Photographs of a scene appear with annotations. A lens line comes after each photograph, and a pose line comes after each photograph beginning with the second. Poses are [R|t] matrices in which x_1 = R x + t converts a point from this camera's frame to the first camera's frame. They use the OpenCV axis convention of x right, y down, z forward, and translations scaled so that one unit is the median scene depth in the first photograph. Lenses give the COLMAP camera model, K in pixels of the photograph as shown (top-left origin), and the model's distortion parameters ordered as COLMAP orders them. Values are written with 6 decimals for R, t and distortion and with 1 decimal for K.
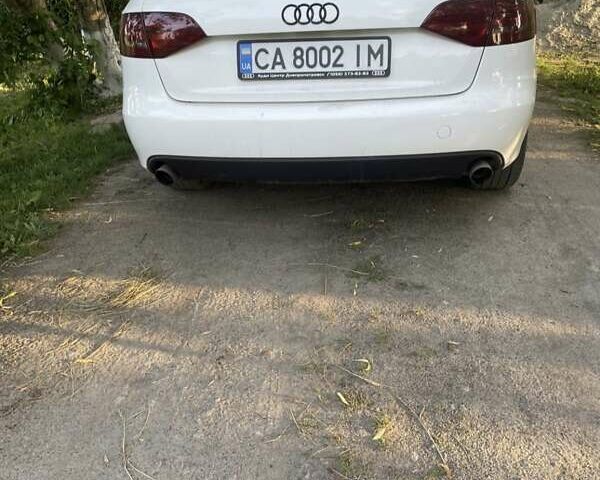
lens RADIAL K [[587.5, 0, 298.4], [0, 587.5, 241.9], [0, 0, 1]] dist [0.073384, 0.000000]
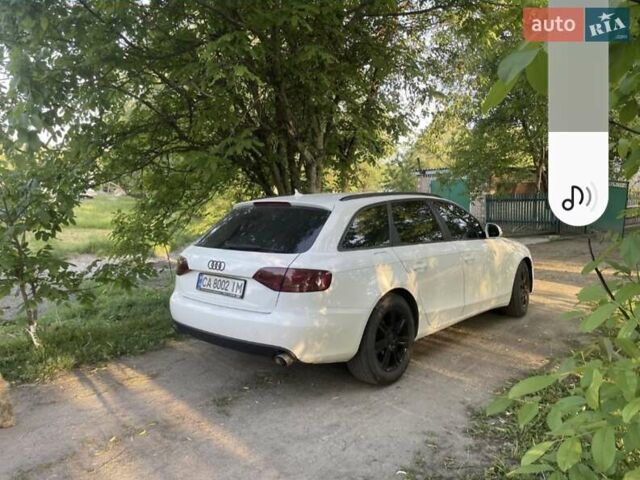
lens RADIAL K [[479.9, 0, 321.1], [0, 479.9, 239.4], [0, 0, 1]] dist [0.045768, -0.017282]
pose [[0.819627, 0.078746, -0.567460, 1.268274], [-0.263865, 0.931083, -0.251914, -0.128444], [0.508515, 0.356208, 0.783919, -0.198951]]
